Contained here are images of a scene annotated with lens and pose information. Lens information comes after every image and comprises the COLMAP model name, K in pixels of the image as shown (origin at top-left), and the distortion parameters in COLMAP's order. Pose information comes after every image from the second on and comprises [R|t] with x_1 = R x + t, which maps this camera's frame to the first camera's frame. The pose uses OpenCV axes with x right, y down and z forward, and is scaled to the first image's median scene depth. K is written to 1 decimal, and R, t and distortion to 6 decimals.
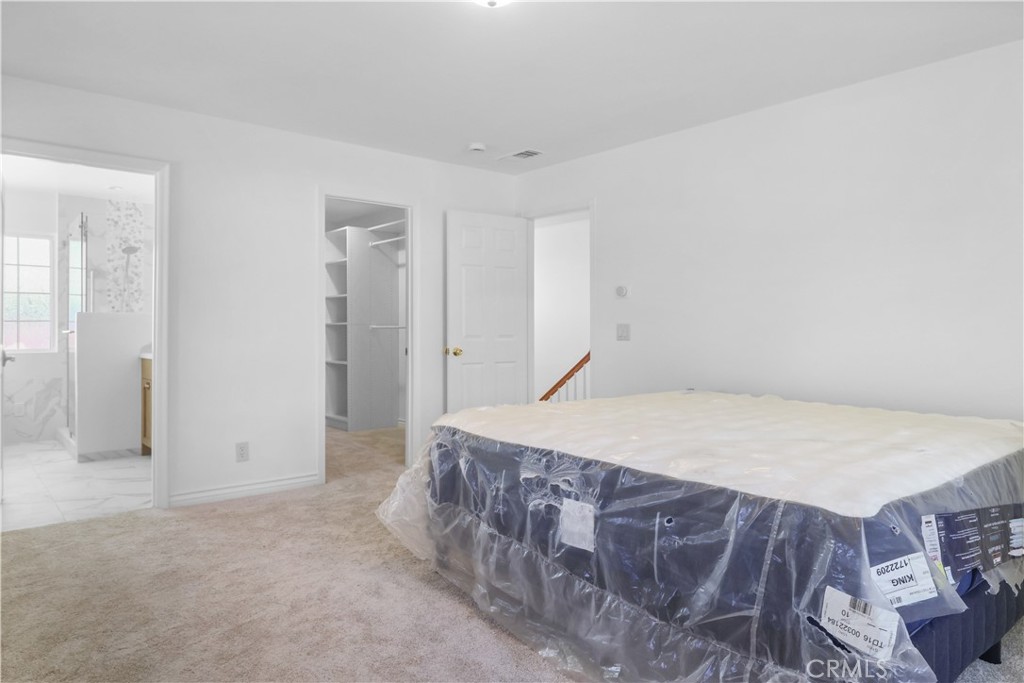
lens RADIAL K [[661.3, 0, 520.5], [0, 661.3, 330.9], [0, 0, 1]] dist [0.006190, -0.003411]
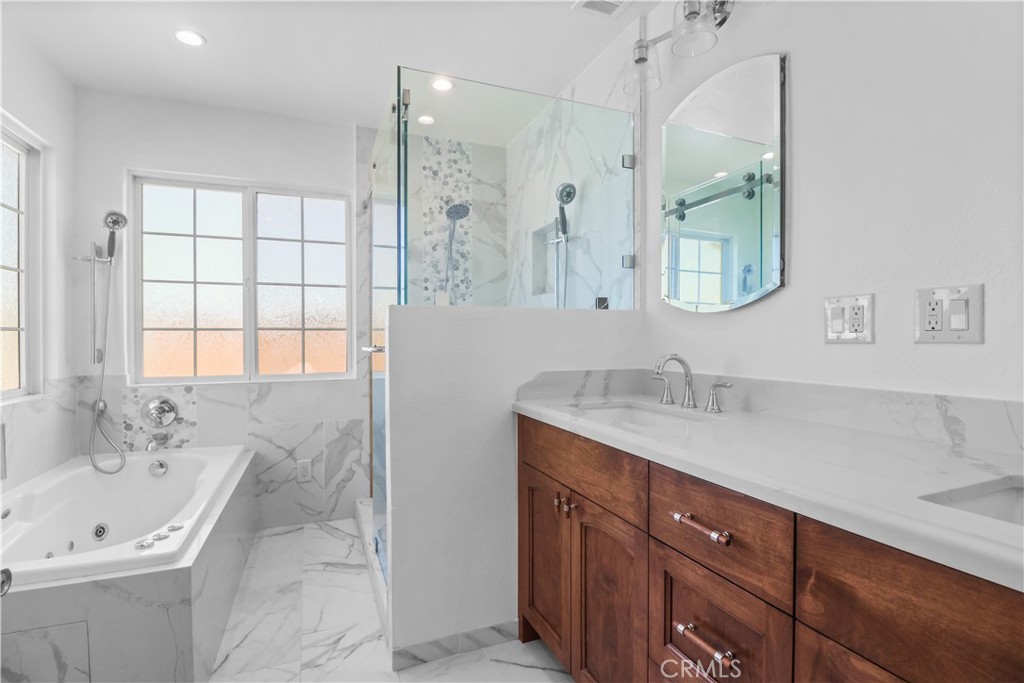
lens RADIAL K [[473.1, 0, 506.1], [0, 473.1, 346.1], [0, 0, 1]] dist [0.000644, -0.000607]
pose [[0.949392, 0.003635, -0.314074, -0.406023], [0.000410, 0.999918, 0.012813, -0.004157], [0.314094, -0.012293, 0.949312, 0.593977]]
